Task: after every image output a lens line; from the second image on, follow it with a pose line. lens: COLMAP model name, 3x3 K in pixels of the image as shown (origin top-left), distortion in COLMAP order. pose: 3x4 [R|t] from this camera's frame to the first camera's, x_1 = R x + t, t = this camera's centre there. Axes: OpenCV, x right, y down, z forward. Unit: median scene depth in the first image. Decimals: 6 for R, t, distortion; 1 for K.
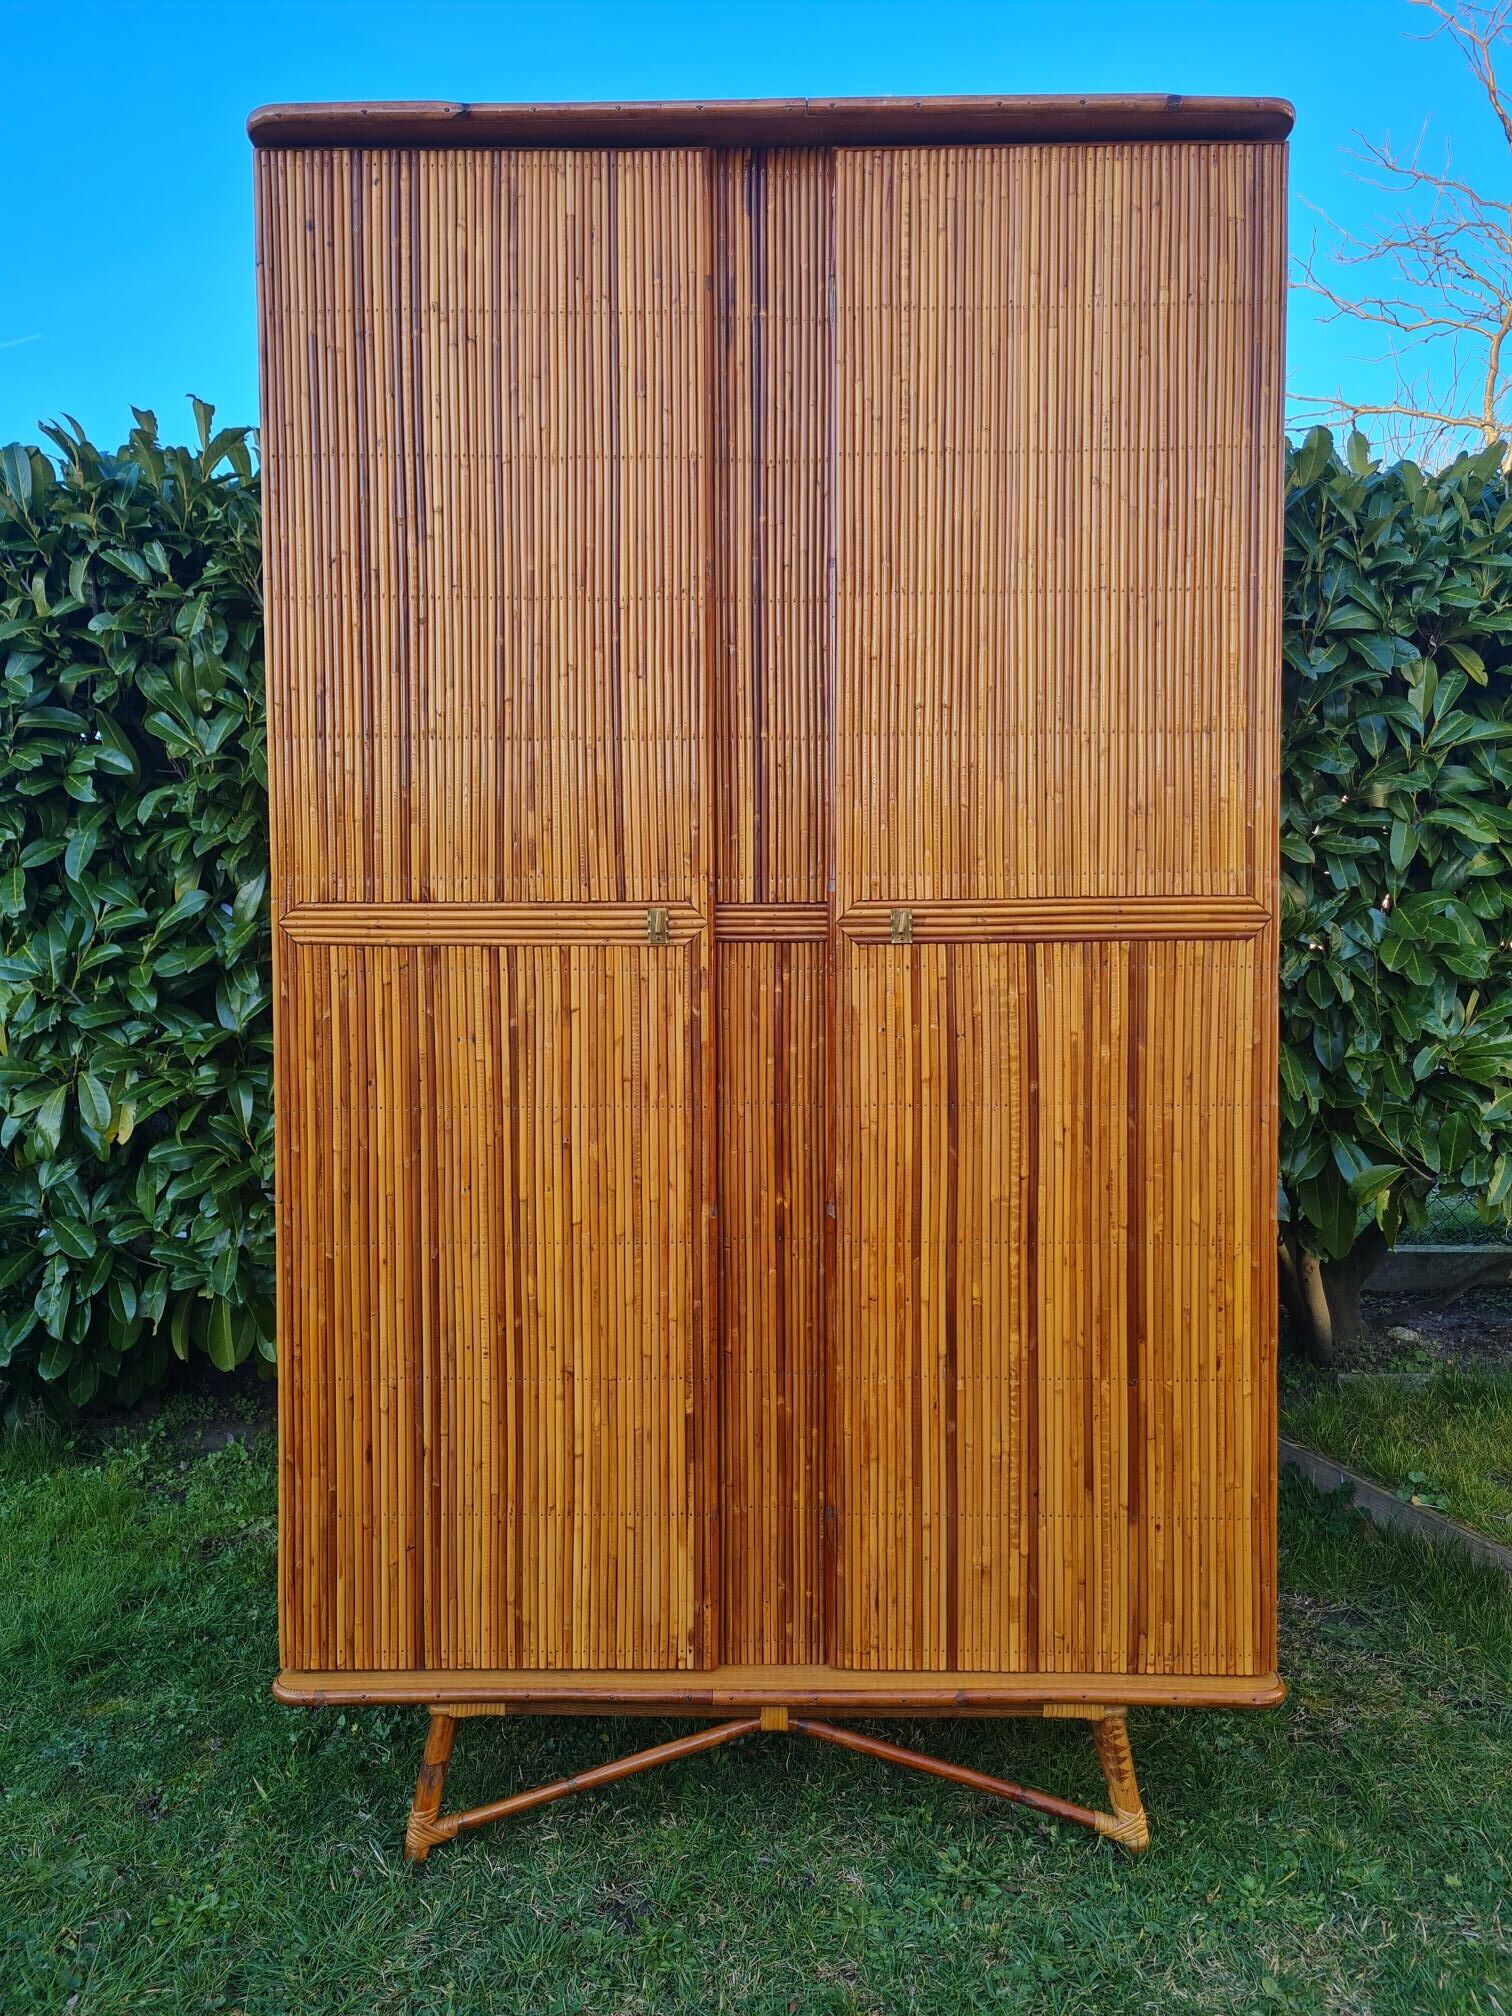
lens RADIAL K [[1528.6, 0, 739.0], [0, 1528.6, 1001.7], [0, 0, 1]] dist [0.062338, -0.050675]
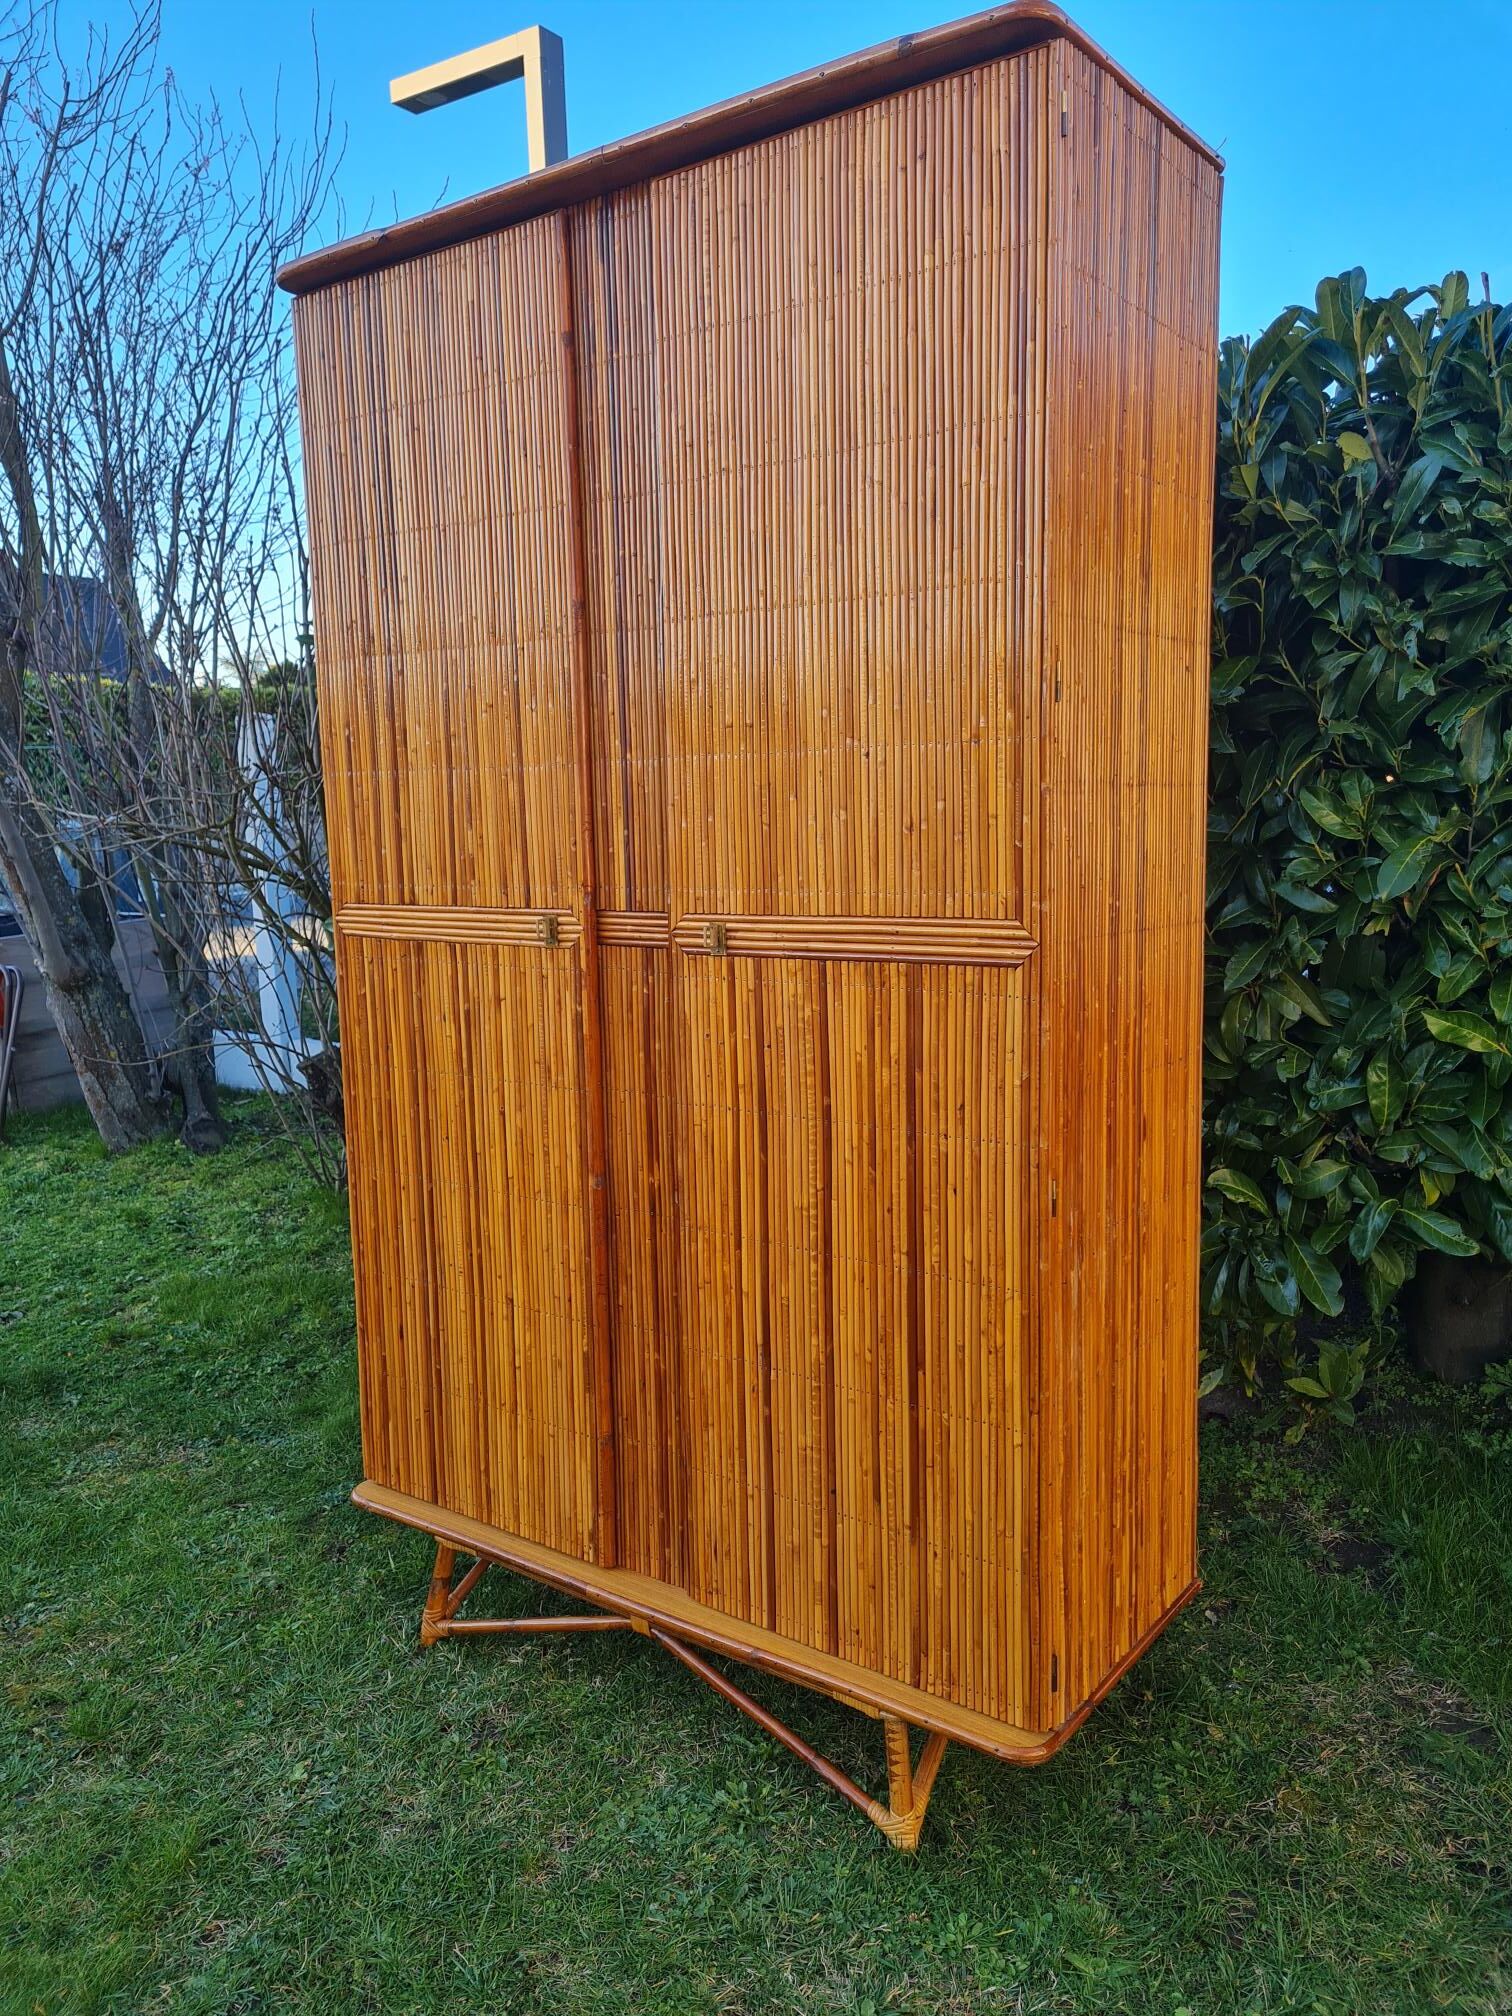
lens RADIAL K [[1528.6, 0, 743.0], [0, 1528.6, 999.0], [0, 0, 1]] dist [0.062338, -0.050675]
pose [[0.807839, 0.058659, -0.586477, 0.729852], [0.002515, 0.994683, 0.102952, -0.115338], [0.589398, -0.084644, 0.803396, 0.164838]]
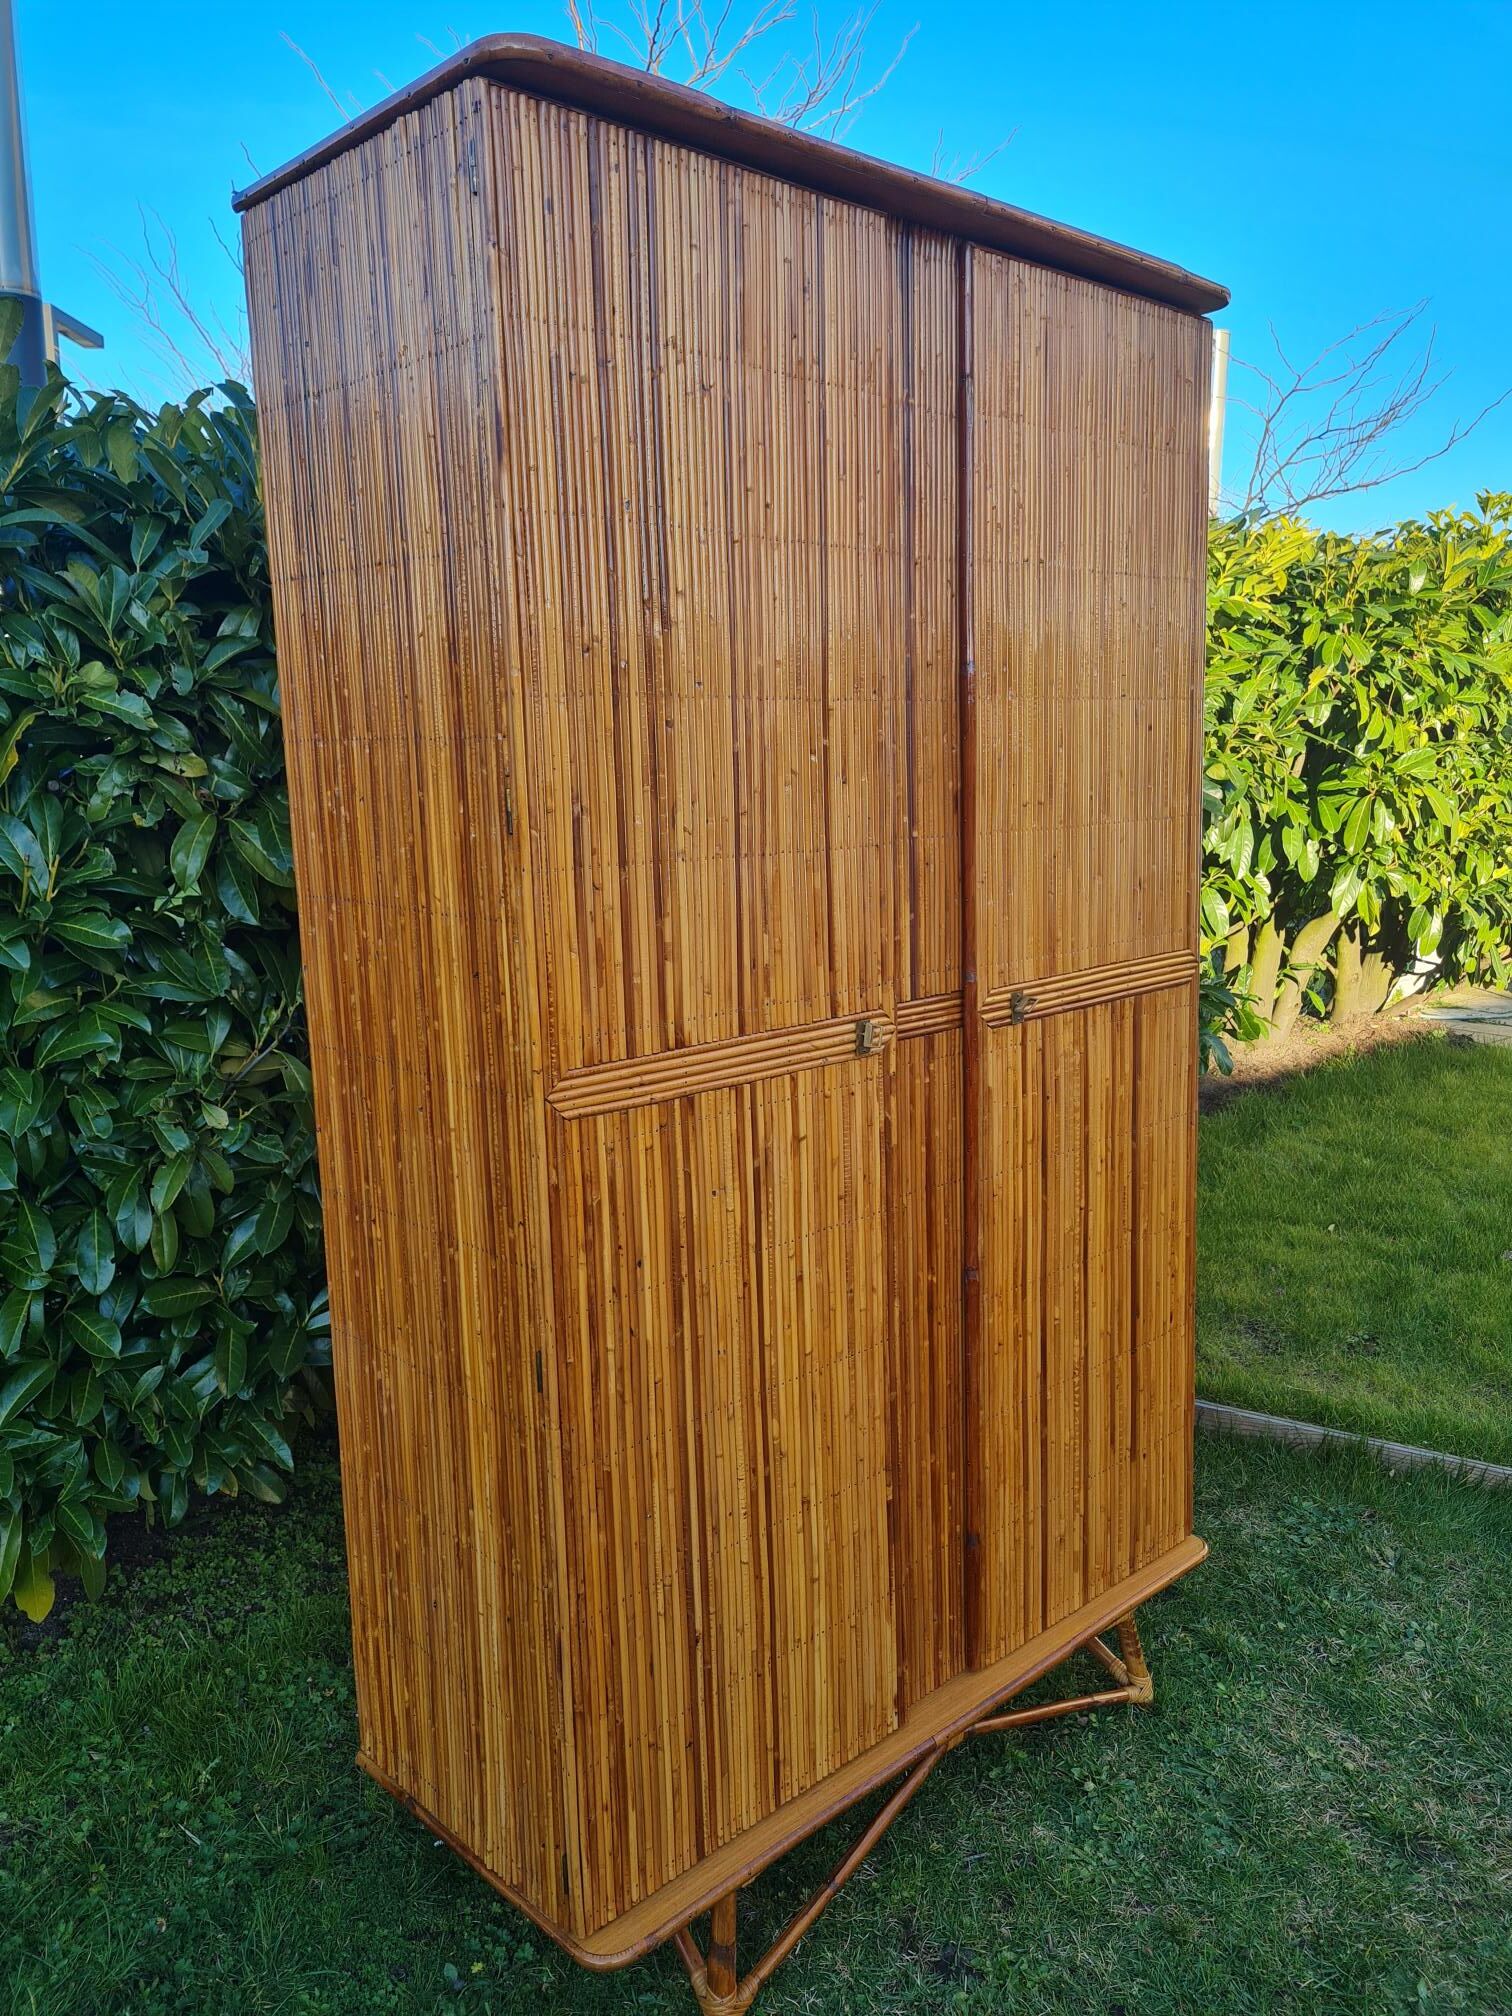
lens RADIAL K [[1528.6, 0, 750.3], [0, 1528.6, 1013.4], [0, 0, 1]] dist [0.062338, -0.050675]
pose [[0.720336, -0.128384, 0.681640, -0.765577], [0.047132, 0.989510, 0.136563, -0.200944], [-0.692022, -0.066244, 0.718831, 0.346824]]
